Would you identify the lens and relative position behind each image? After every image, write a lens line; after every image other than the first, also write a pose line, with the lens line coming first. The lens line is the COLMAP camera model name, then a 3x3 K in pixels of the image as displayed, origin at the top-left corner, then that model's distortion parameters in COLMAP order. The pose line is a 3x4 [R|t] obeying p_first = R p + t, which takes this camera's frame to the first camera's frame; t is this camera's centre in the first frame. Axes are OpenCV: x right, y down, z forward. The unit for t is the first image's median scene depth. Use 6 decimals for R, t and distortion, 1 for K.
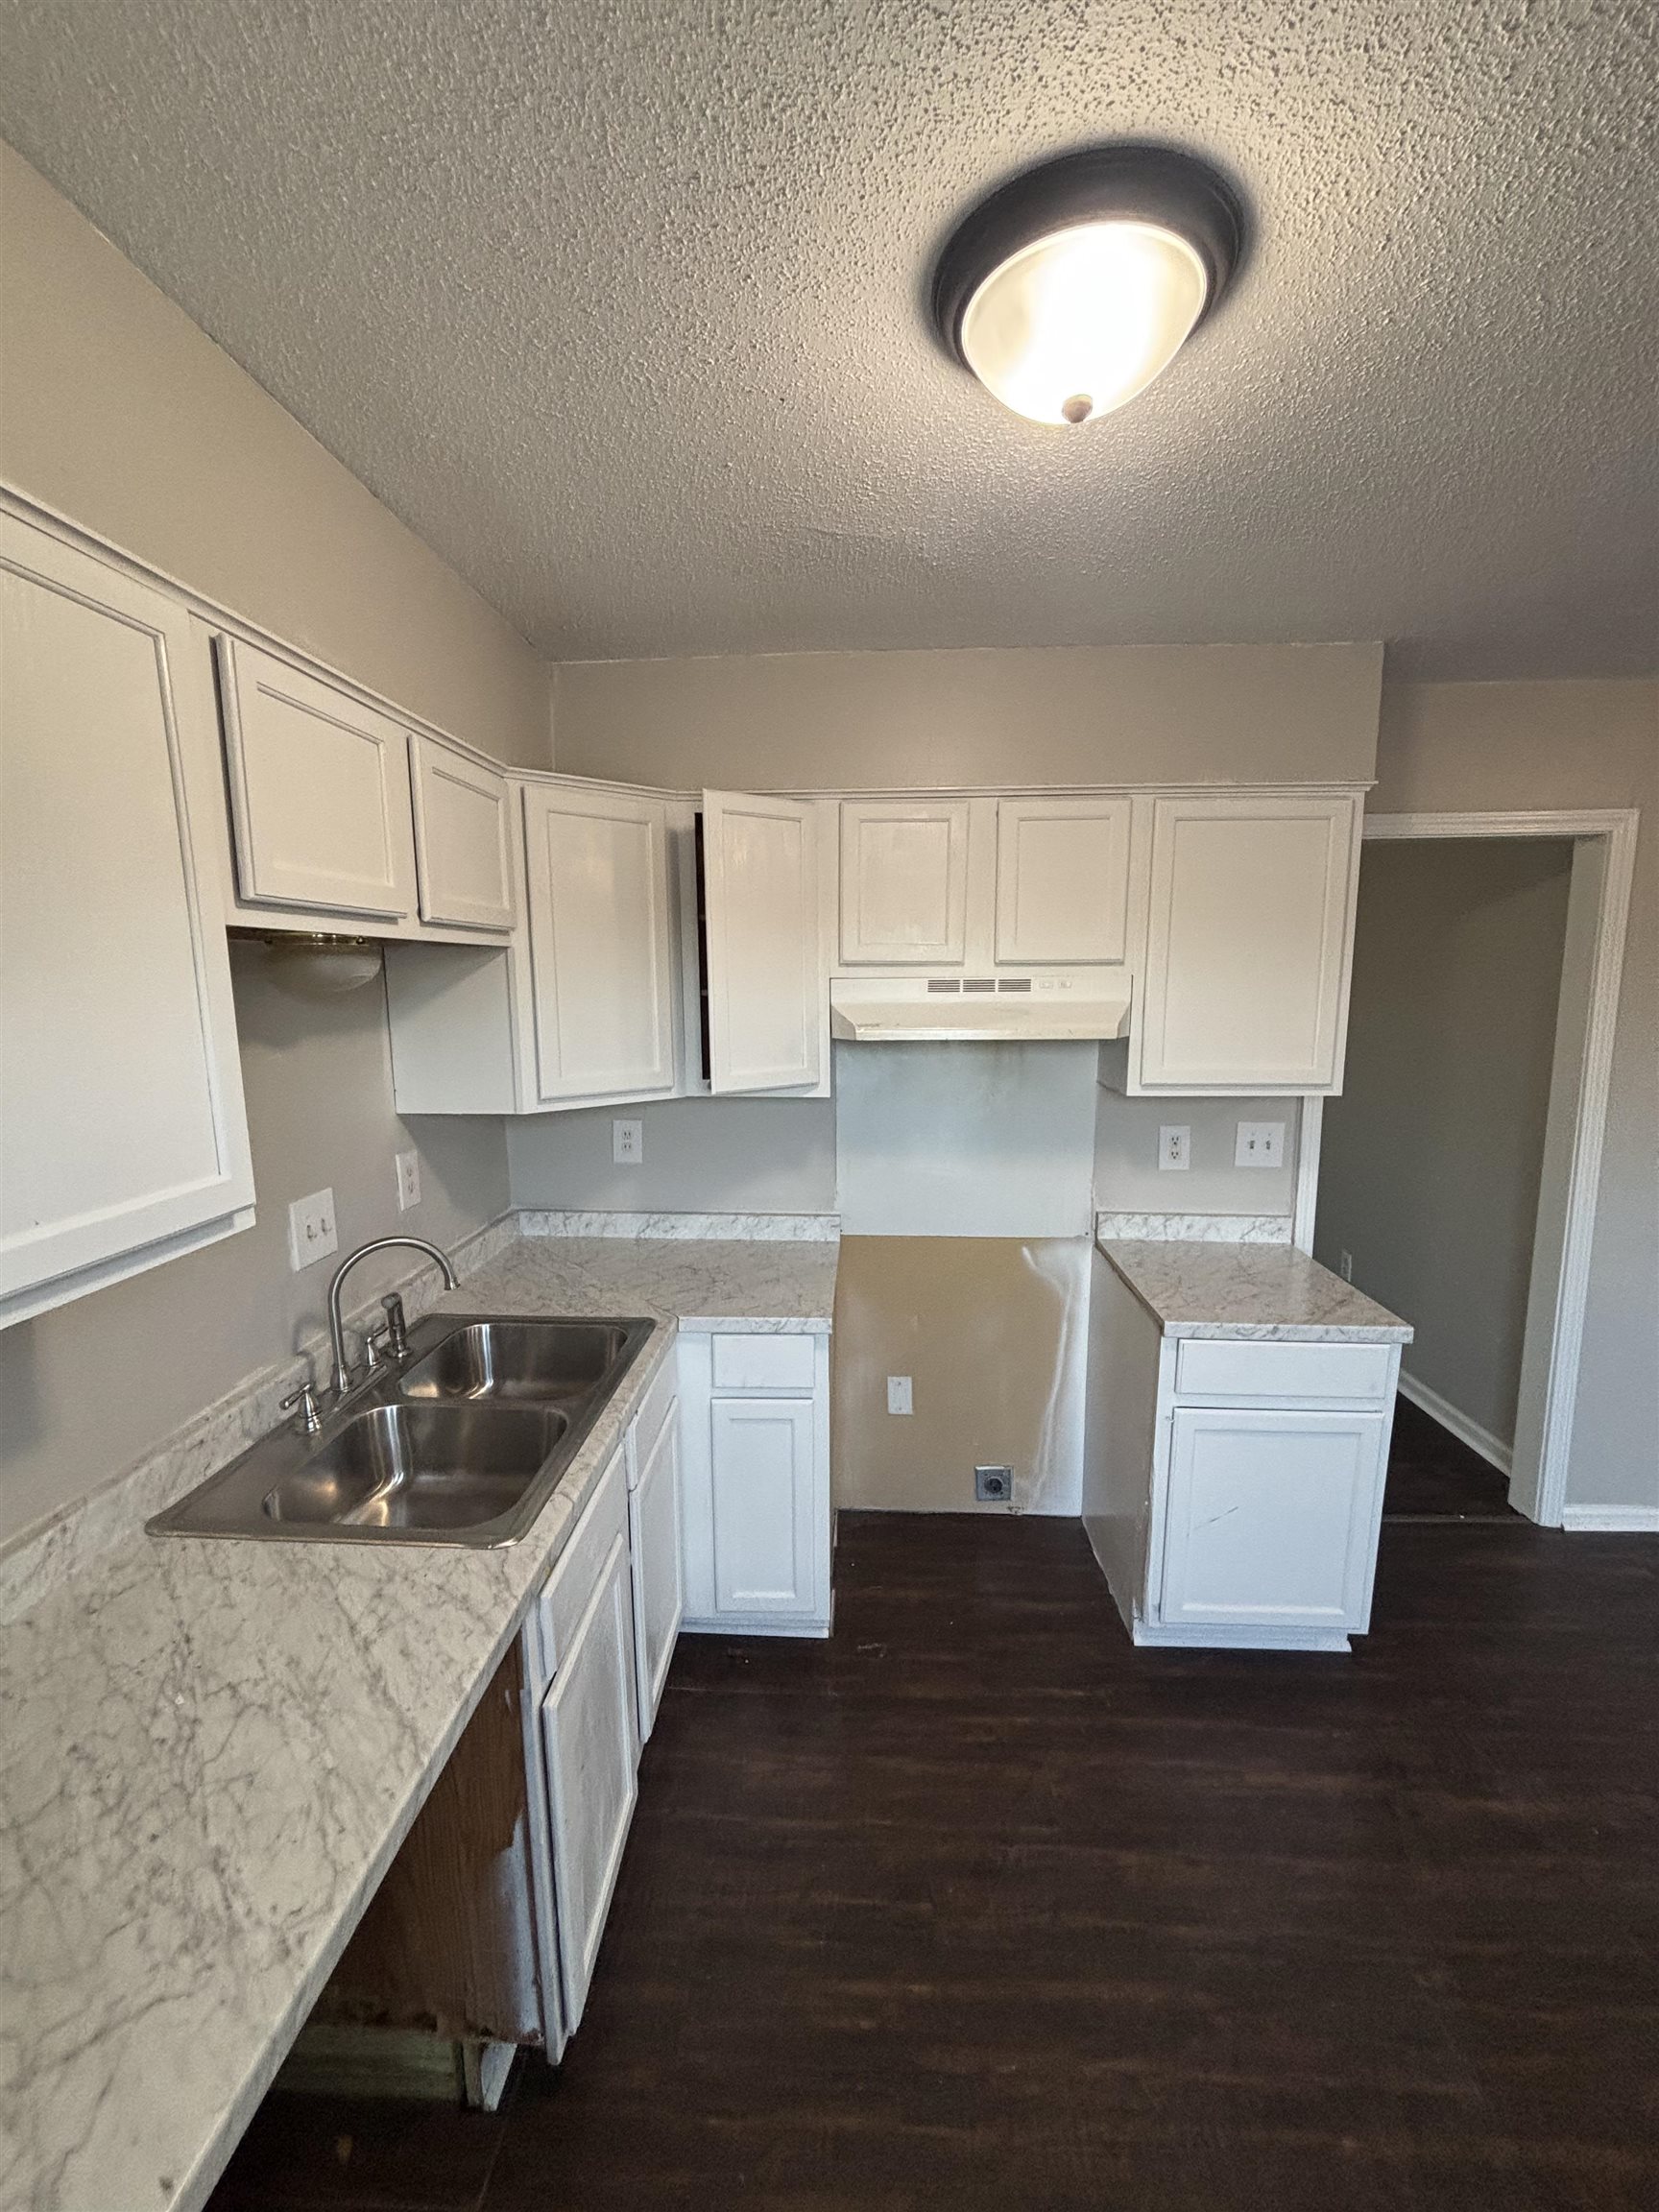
lens RADIAL K [[900.1, 0, 829.9], [0, 900.1, 1110.9], [0, 0, 1]] dist [0.020339, 0.000100]
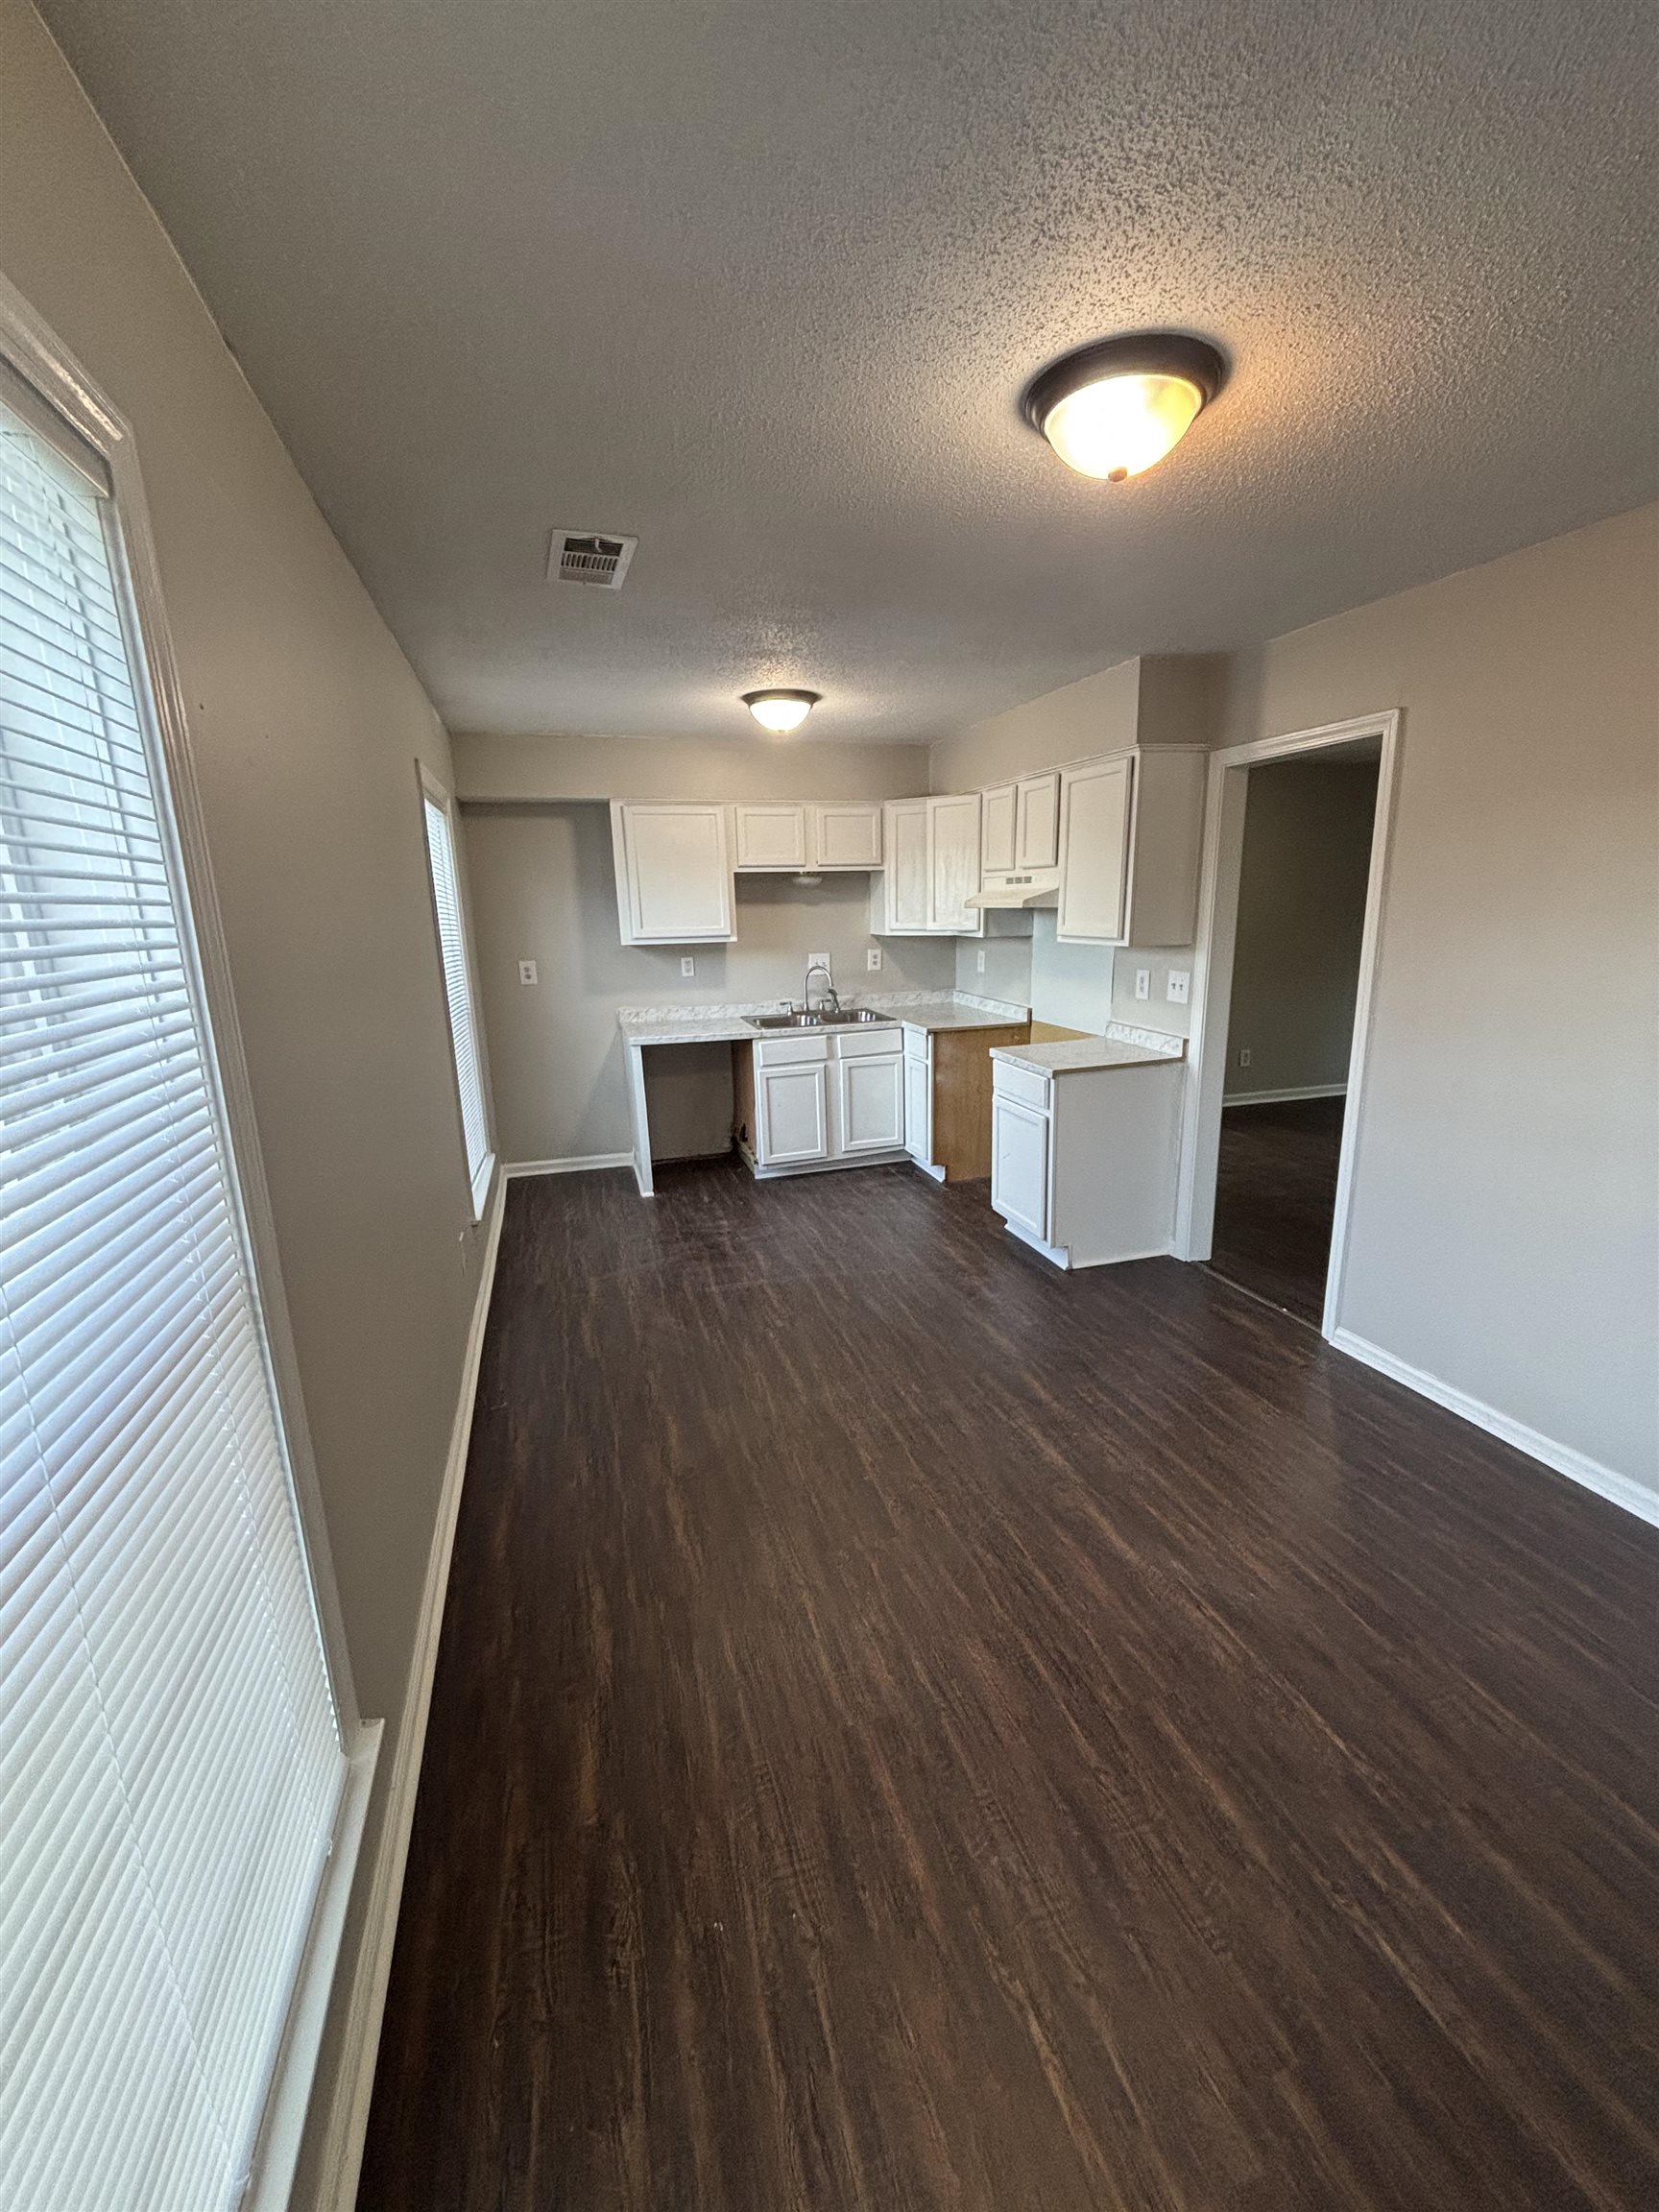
lens RADIAL K [[900.1, 0, 829.9], [0, 900.1, 1110.9], [0, 0, 1]] dist [0.020339, 0.000100]
pose [[0.314278, 0.209179, -0.925999, 1.939966], [-0.124388, 0.976087, 0.178277, 0.049901], [0.941147, 0.059155, 0.332782, -0.002010]]
